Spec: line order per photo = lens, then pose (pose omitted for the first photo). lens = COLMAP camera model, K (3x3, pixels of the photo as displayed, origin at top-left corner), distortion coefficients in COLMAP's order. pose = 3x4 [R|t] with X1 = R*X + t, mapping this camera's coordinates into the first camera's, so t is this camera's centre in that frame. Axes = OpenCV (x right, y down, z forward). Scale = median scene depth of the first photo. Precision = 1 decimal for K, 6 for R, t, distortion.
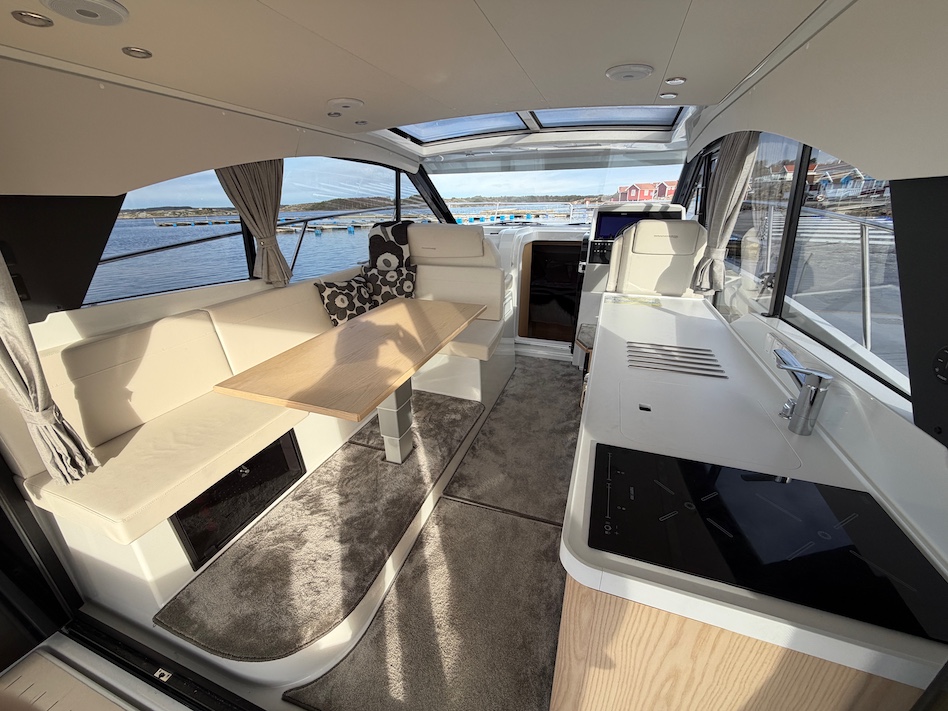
lens RADIAL K [[380.3, 0, 467.8], [0, 380.3, 356.1], [0, 0, 1]] dist [-0.001075, 0.000892]
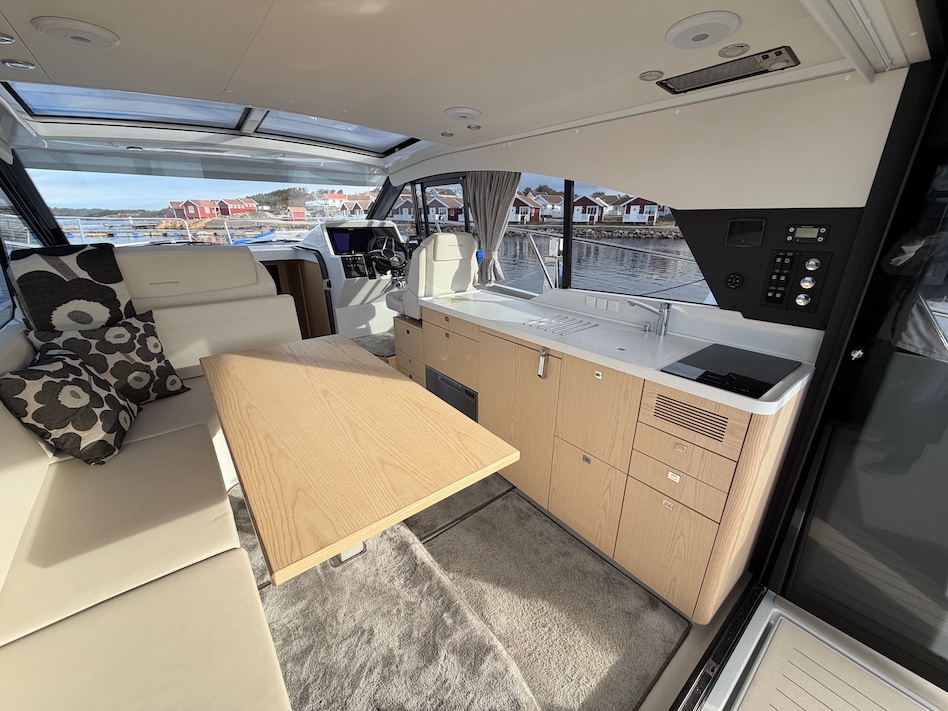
lens RADIAL K [[380.3, 0, 472.0], [0, 380.3, 360.7], [0, 0, 1]] dist [-0.001075, 0.000892]
pose [[0.520177, -0.287907, 0.804068, -0.400176], [0.313365, 0.940145, 0.133905, -0.077963], [-0.794492, 0.182312, 0.579262, 0.218324]]
